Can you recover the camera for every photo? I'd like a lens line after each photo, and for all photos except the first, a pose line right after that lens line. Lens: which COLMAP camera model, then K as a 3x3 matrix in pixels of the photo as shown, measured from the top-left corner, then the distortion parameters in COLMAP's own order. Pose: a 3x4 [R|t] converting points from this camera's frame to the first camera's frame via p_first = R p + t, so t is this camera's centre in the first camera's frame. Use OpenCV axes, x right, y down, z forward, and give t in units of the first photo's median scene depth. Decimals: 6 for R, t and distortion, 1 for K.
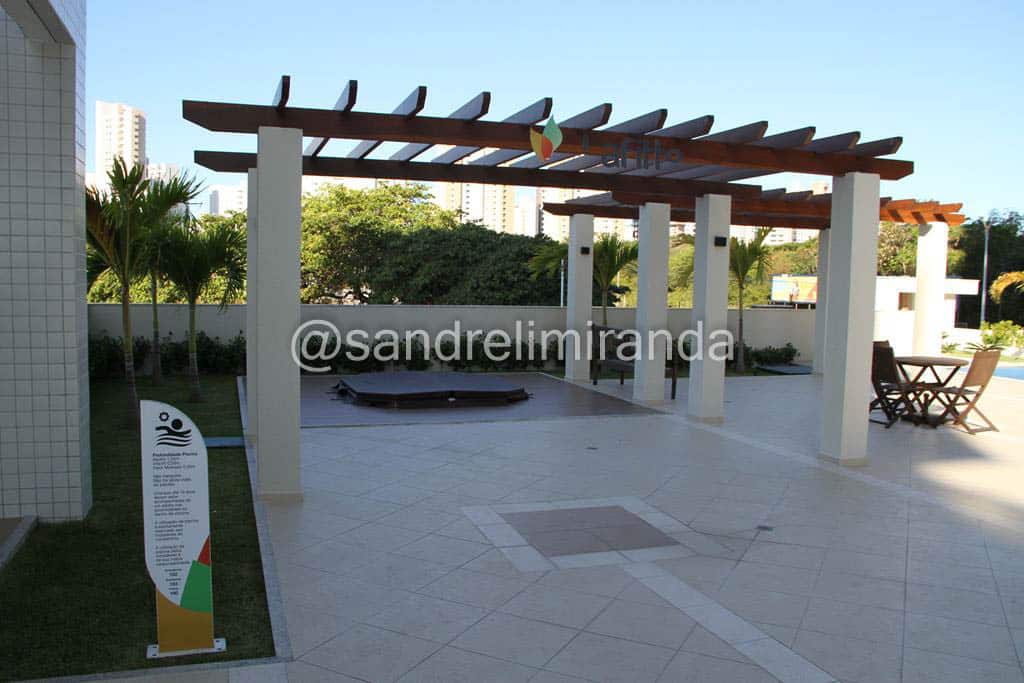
lens RADIAL K [[856.6, 0, 510.9], [0, 856.6, 343.0], [0, 0, 1]] dist [-0.090074, 0.002708]
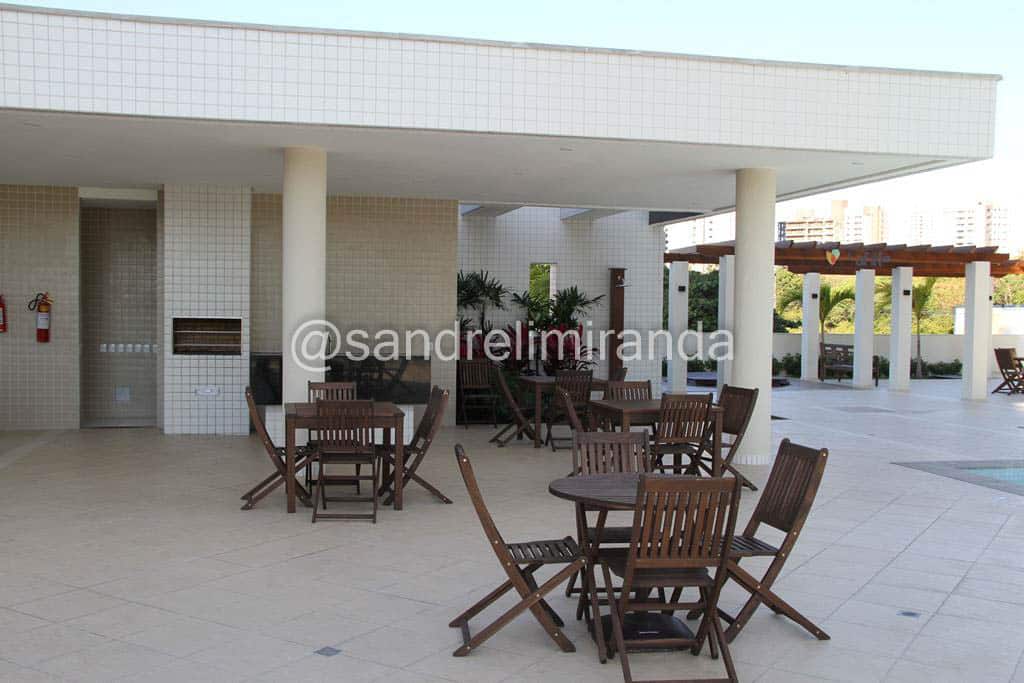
lens RADIAL K [[1053.1, 0, 512.0], [0, 1053.1, 338.7], [0, 0, 1]] dist [-0.074180, 0.000000]
pose [[0.994206, -0.012448, -0.106767, -0.216598], [0.006646, 0.998490, -0.054532, 0.059802], [0.107284, 0.053507, 0.992788, -0.790052]]
